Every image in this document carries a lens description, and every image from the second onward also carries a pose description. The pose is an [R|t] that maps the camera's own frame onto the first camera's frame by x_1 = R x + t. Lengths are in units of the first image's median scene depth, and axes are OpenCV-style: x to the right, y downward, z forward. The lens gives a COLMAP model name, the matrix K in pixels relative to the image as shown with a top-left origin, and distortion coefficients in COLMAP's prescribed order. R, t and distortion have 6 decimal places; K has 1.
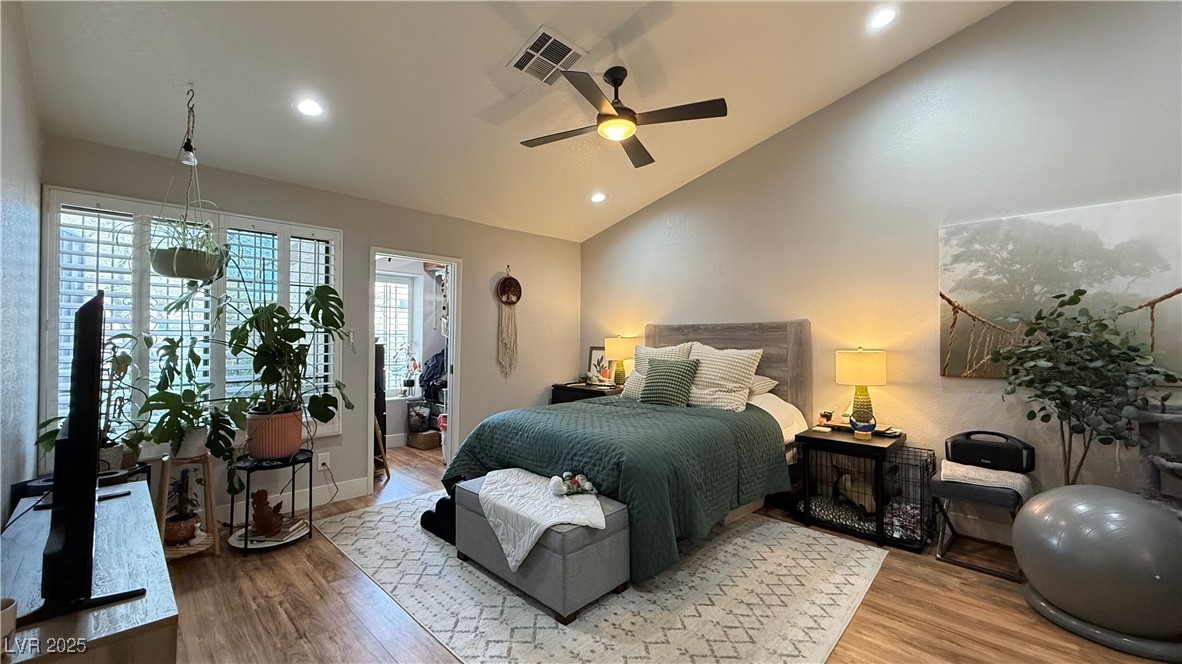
lens RADIAL K [[470.3, 0, 587.5], [0, 470.3, 330.7], [0, 0, 1]] dist [0.001044, -0.000026]
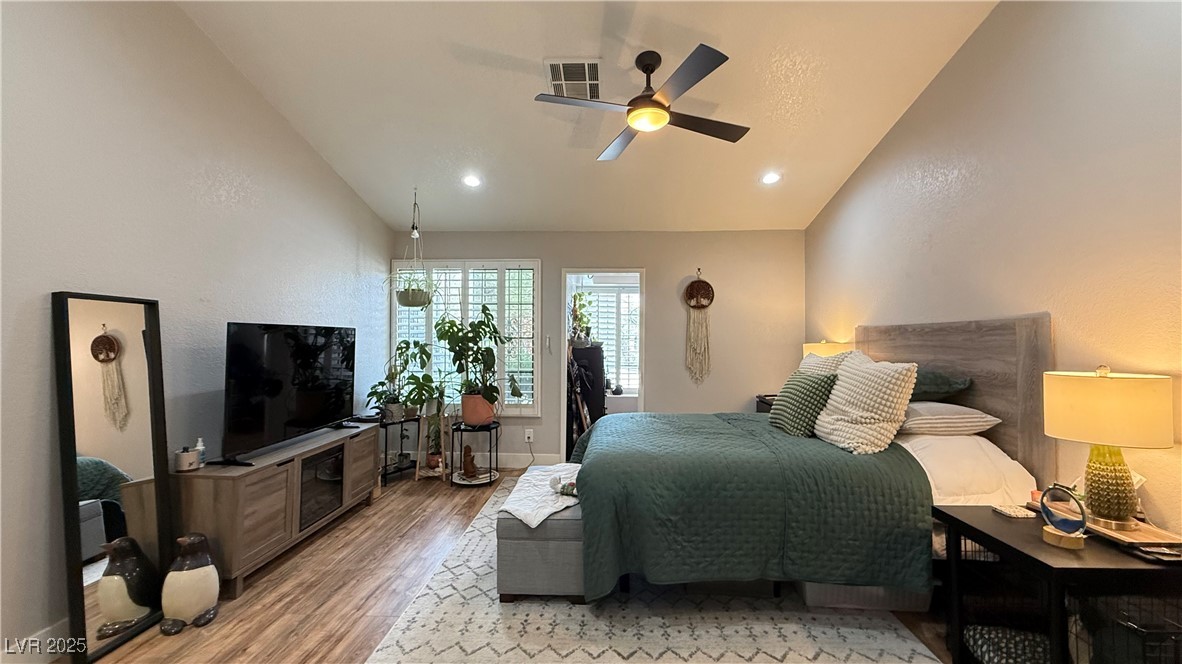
lens RADIAL K [[470.3, 0, 587.5], [0, 470.3, 330.7], [0, 0, 1]] dist [0.001044, -0.000026]
pose [[0.669896, -0.013789, -0.742327, 0.614529], [0.009047, 0.999905, -0.010408, -0.002465], [0.742399, 0.000256, 0.669957, 0.268700]]
